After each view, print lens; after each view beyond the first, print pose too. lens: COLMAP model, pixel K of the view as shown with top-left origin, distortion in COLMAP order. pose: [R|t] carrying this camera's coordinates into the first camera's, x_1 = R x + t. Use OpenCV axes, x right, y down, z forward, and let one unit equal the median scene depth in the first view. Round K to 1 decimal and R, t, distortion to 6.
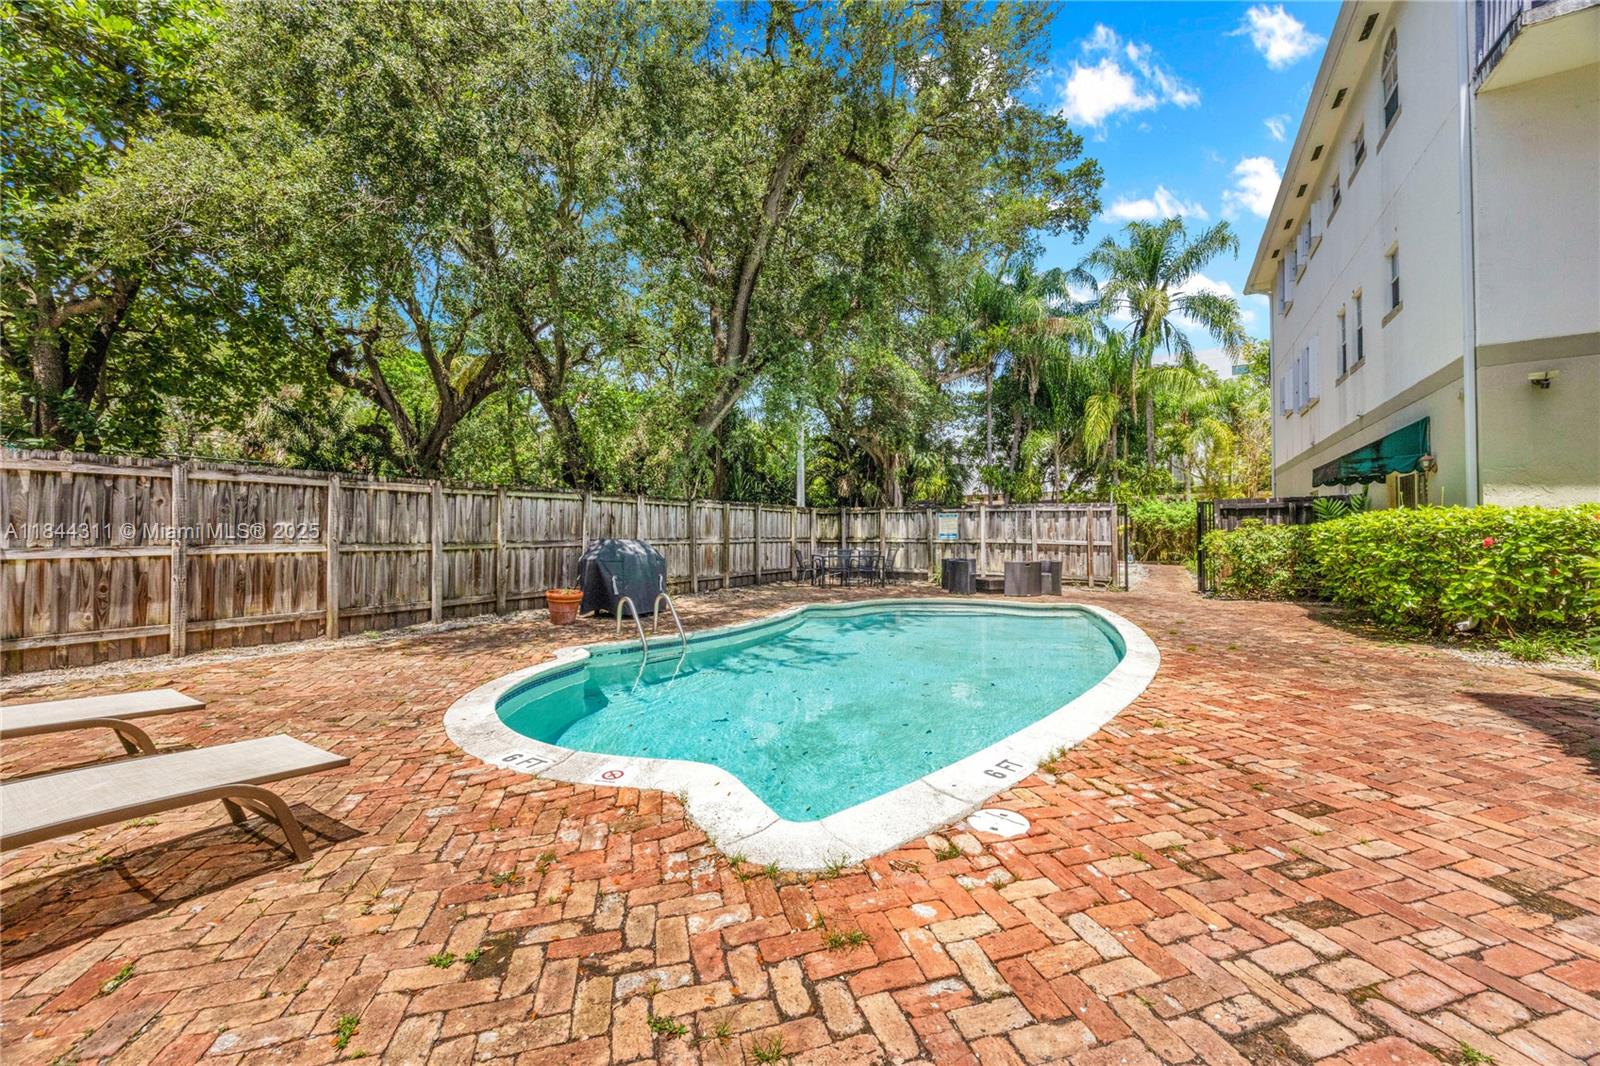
lens RADIAL K [[607.0, 0, 801.9], [0, 607.0, 531.5], [0, 0, 1]] dist [-0.001044, 0.000315]
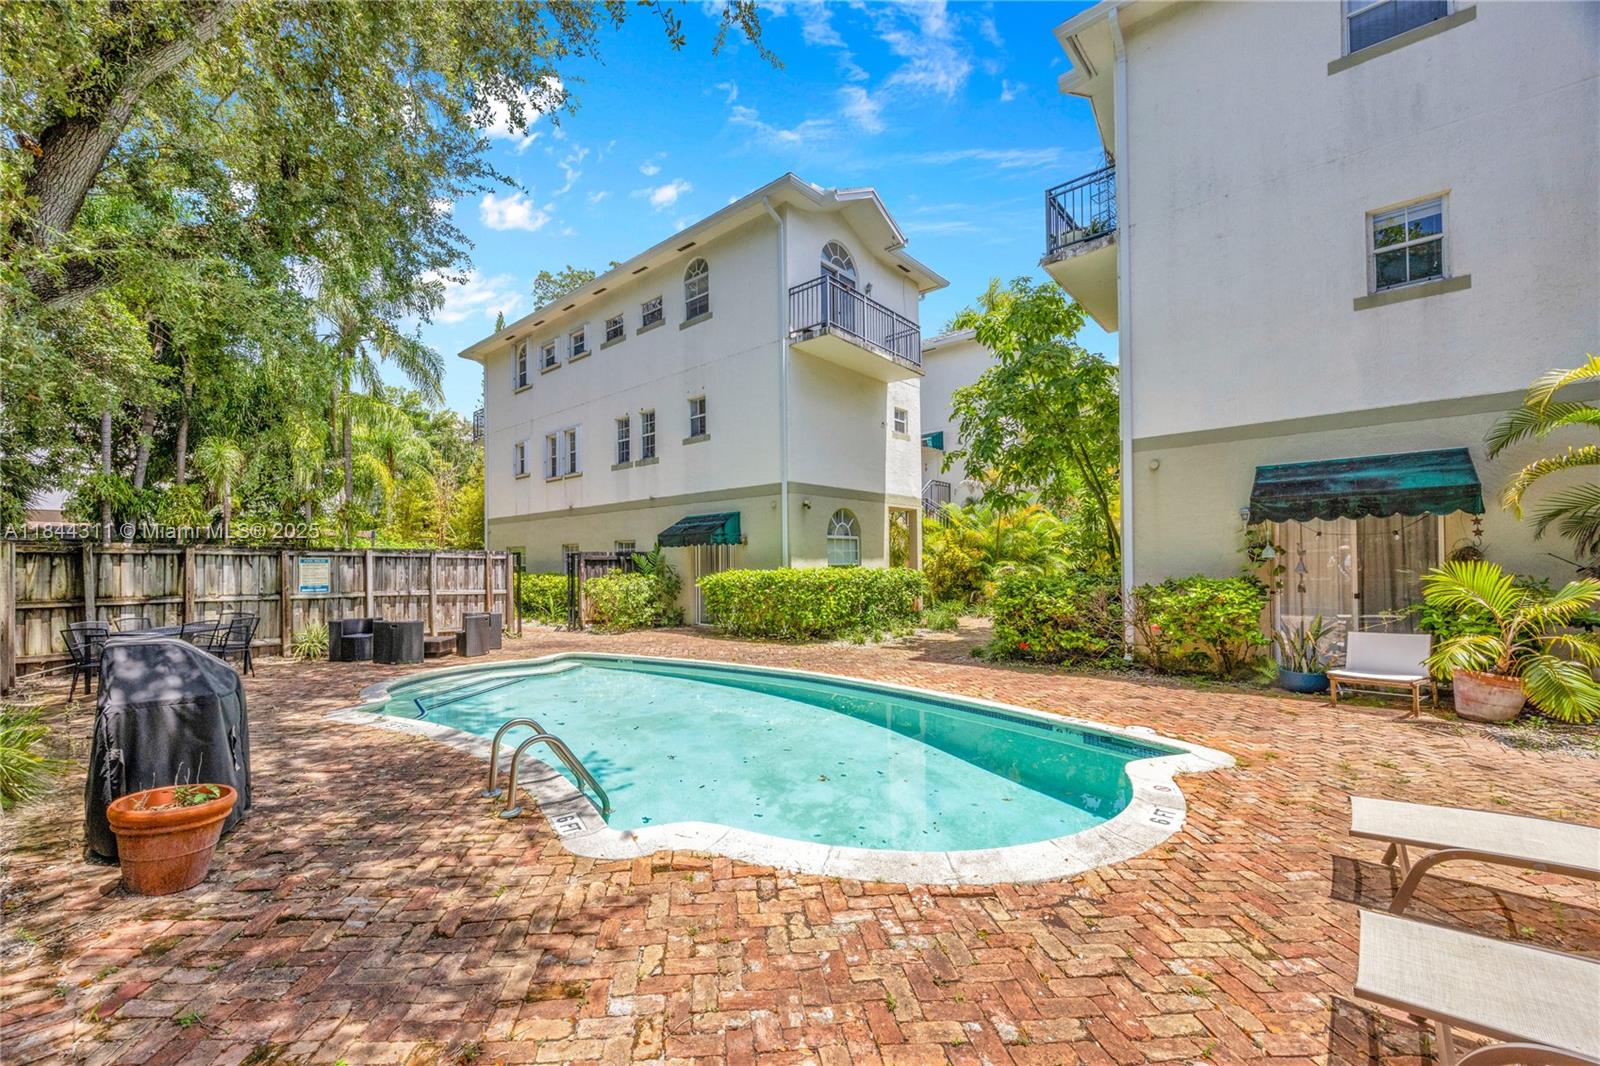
lens RADIAL K [[607.0, 0, 801.9], [0, 607.0, 531.5], [0, 0, 1]] dist [-0.001044, 0.000315]
pose [[0.203589, 0.057099, 0.977390, -0.369151], [0.001231, 0.998282, -0.058576, -0.019332], [-0.979056, 0.013129, 0.203169, 0.300756]]
